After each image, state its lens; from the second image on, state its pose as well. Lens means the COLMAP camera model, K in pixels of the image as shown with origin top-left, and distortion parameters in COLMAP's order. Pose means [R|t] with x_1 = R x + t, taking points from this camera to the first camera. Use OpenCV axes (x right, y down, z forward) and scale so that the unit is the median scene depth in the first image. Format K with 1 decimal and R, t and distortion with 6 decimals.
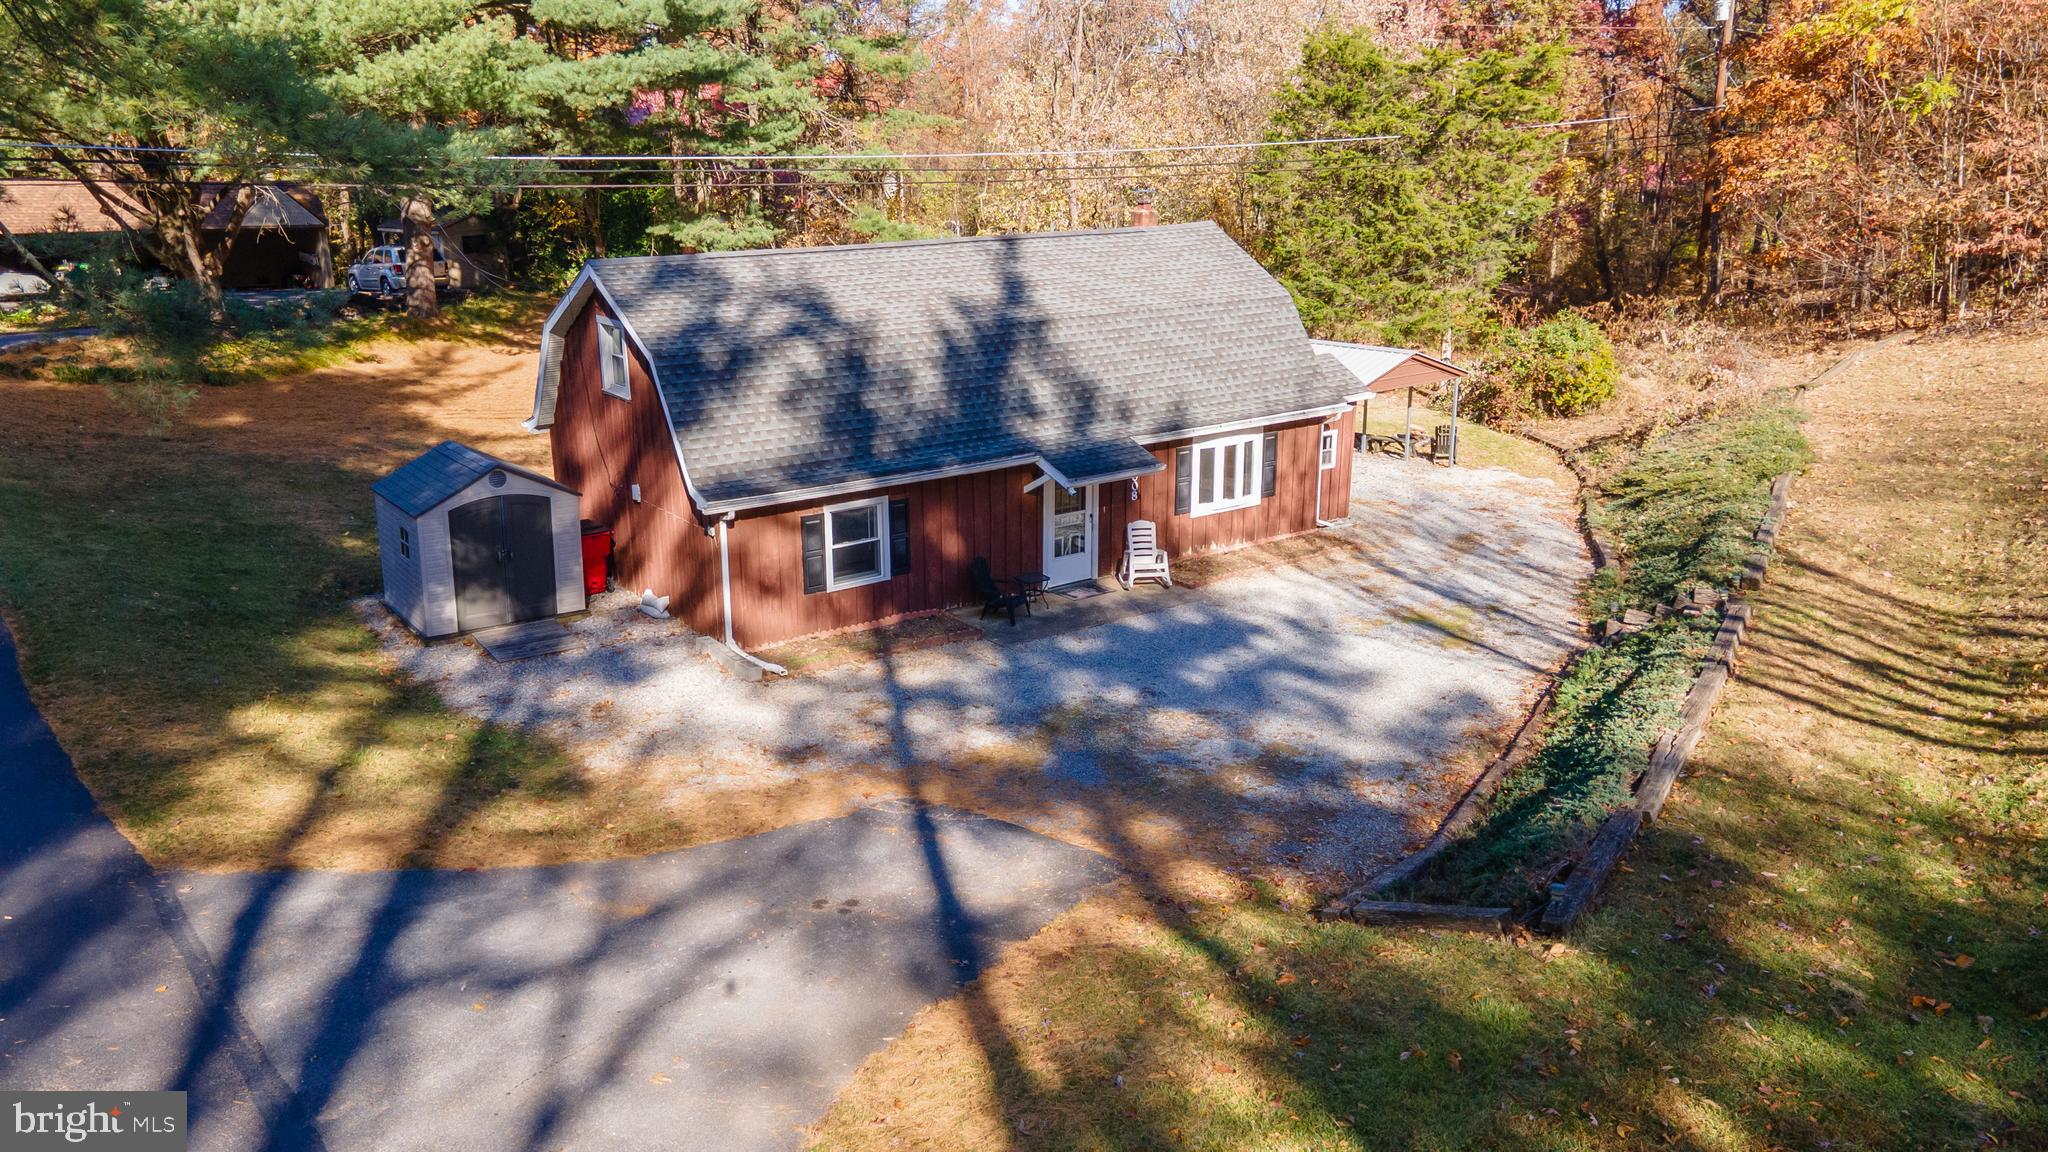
lens RADIAL K [[1497.9, 0, 1024.0], [0, 1497.9, 576.0], [0, 0, 1]] dist [-0.000755, -0.000365]
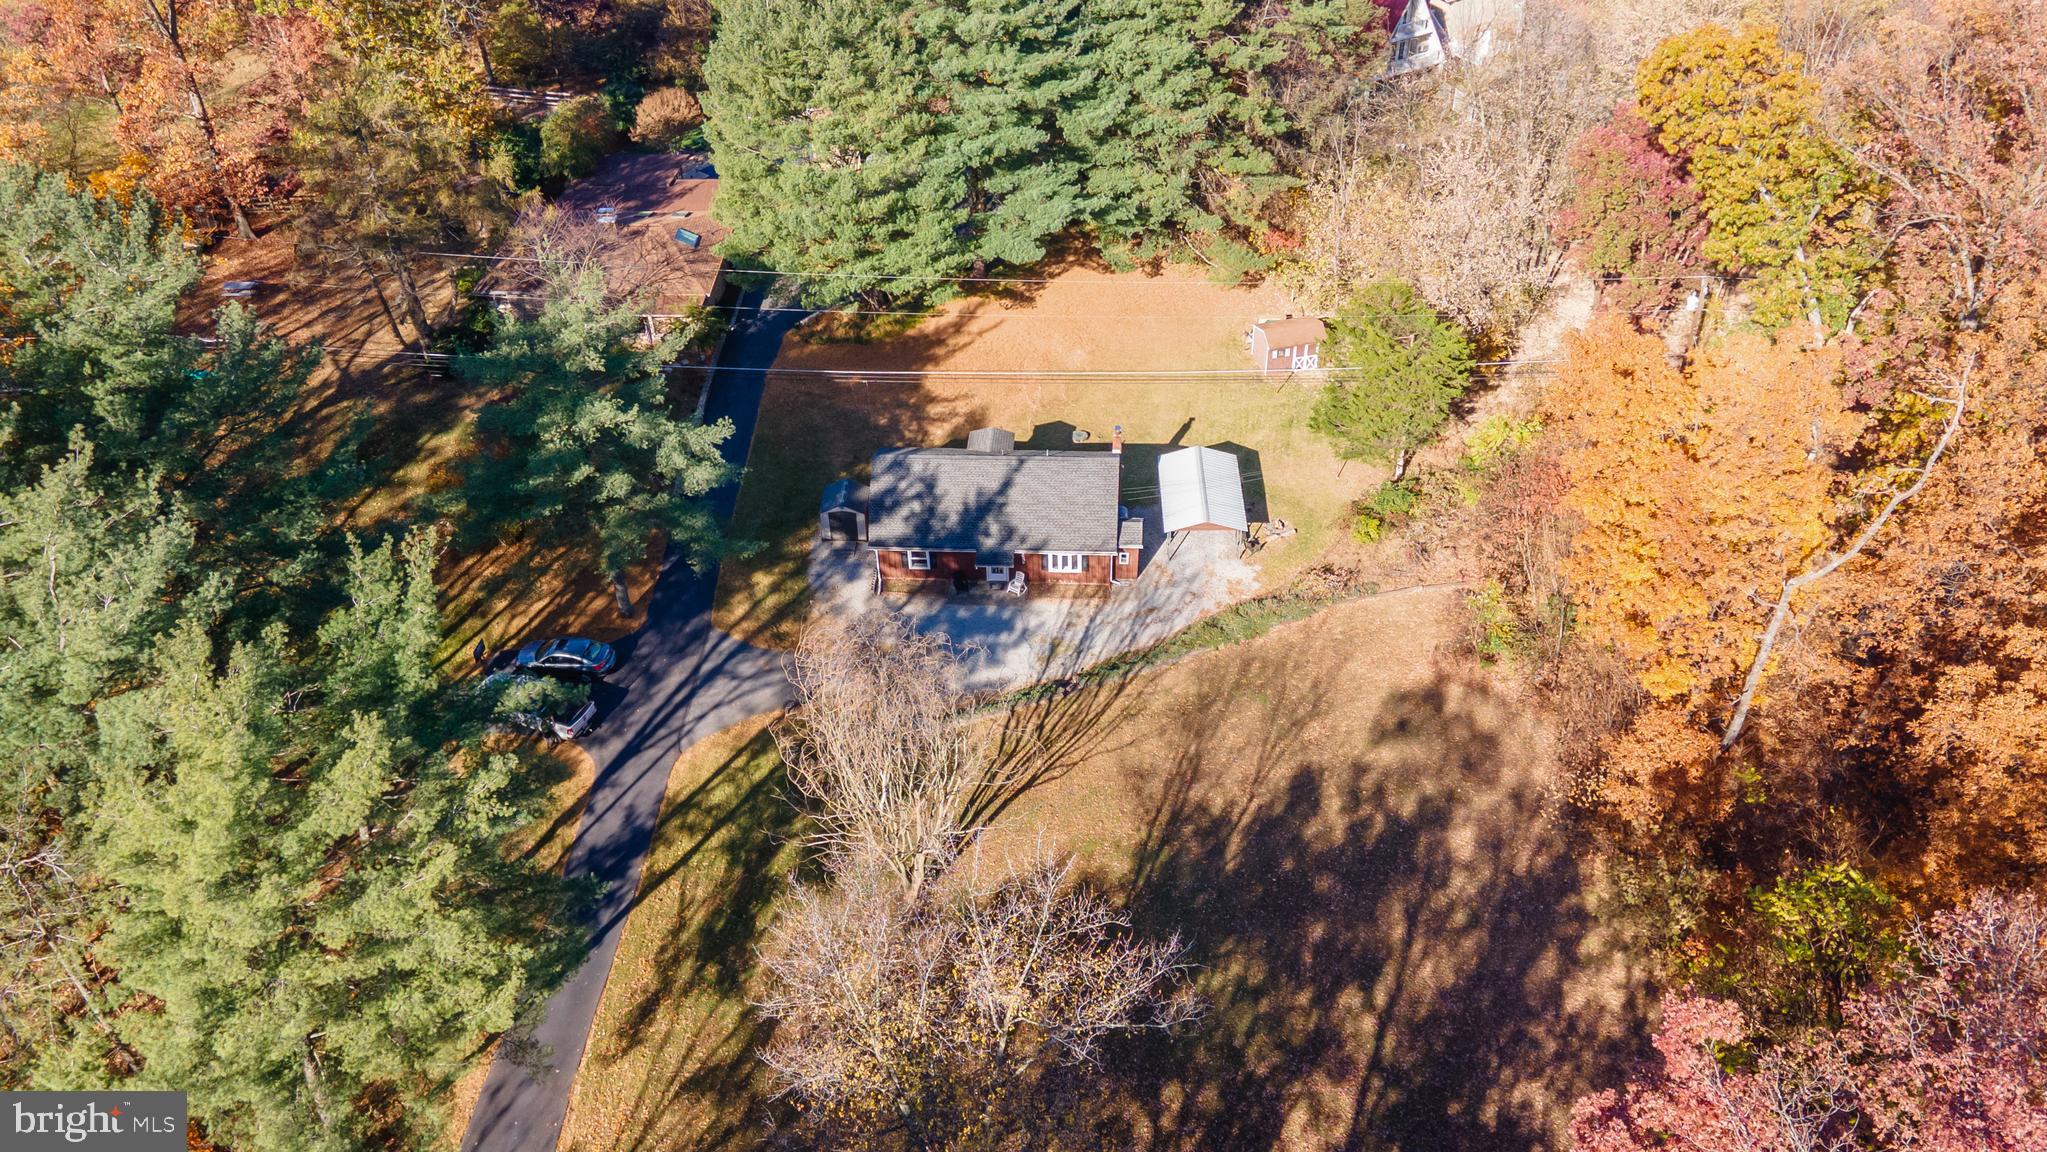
lens RADIAL K [[1635.9, 0, 974.7], [0, 1635.9, 565.3], [0, 0, 1]] dist [0.054659, -0.001631]
pose [[0.763639, 0.399426, -0.507262, 2.009684], [-0.152714, 0.875117, 0.459182, -1.862505], [0.627323, -0.273183, 0.729272, -1.766191]]
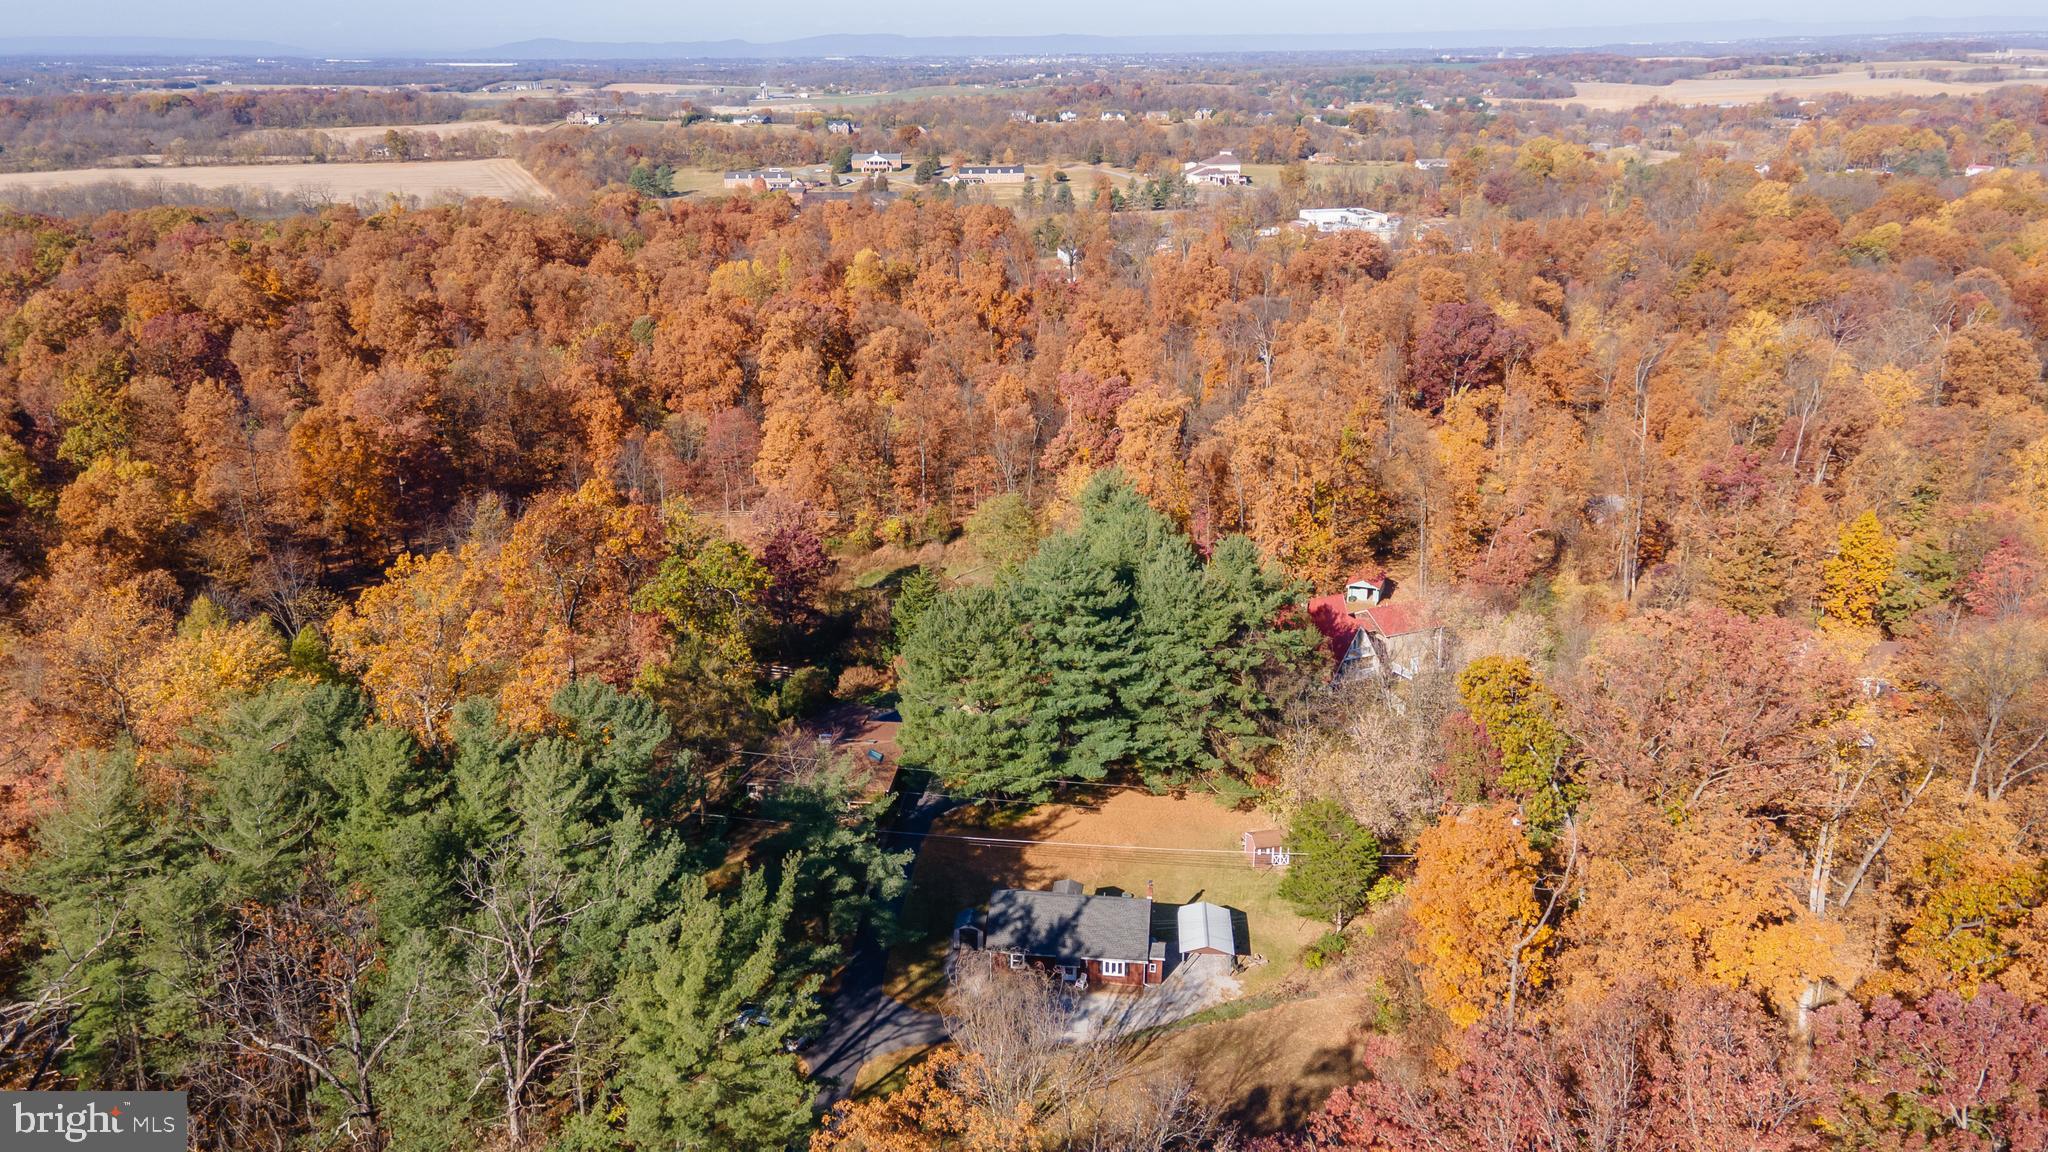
lens RADIAL K [[1497.9, 0, 1024.0], [0, 1497.9, 576.0], [0, 0, 1]] dist [-0.000755, -0.000365]
pose [[0.739876, 0.229366, -0.632435, 3.091567], [-0.194200, 0.972882, 0.125645, -2.123385], [0.644104, 0.029857, 0.764355, -3.231929]]
